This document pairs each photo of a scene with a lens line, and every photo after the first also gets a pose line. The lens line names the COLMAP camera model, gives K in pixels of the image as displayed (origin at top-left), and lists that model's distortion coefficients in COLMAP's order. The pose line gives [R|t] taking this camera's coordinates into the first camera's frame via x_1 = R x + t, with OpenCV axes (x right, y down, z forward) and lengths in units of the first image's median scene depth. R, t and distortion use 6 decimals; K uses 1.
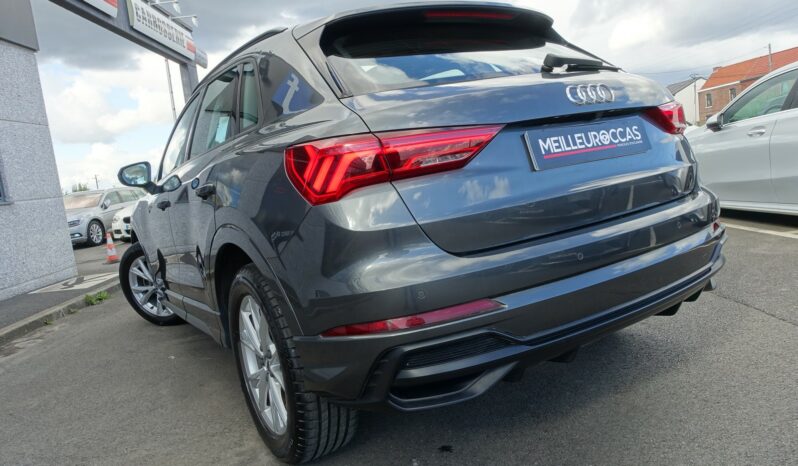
lens RADIAL K [[544.6, 0, 399.0], [0, 544.6, 233.0], [0, 0, 1]] dist [-0.005227, -0.000480]
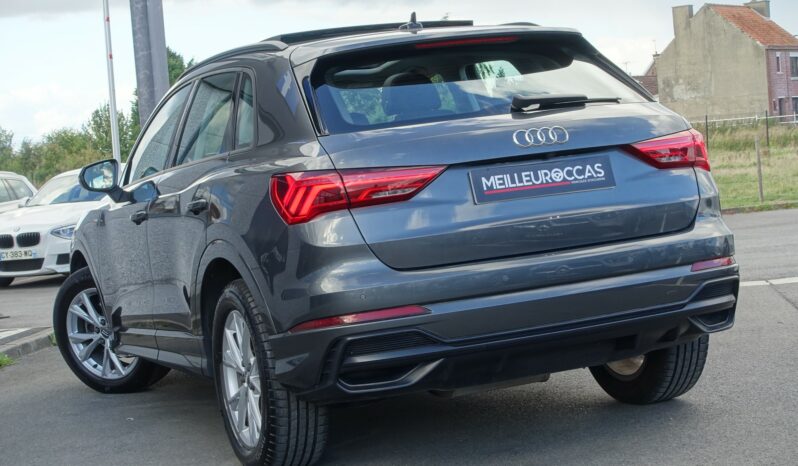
lens RADIAL K [[1459.1, 0, 399.0], [0, 1459.1, 233.0], [0, 0, 1]] dist [0.018610, -0.025895]
pose [[0.985501, 0.045174, -0.163543, 0.537874], [-0.053703, 0.997397, -0.048107, 0.096678], [0.160944, 0.056192, 0.985363, -1.894675]]
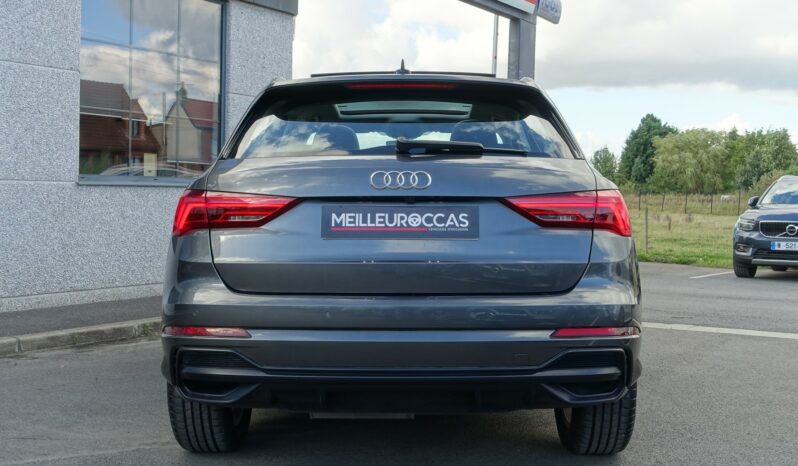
lens RADIAL K [[948.9, 0, 399.0], [0, 948.9, 233.0], [0, 0, 1]] dist [0.001584, 0.000869]
pose [[0.830103, 0.160669, -0.533961, 1.341482], [-0.187799, 0.982201, 0.003589, -0.147970], [0.525034, 0.097298, 0.845501, -0.607220]]
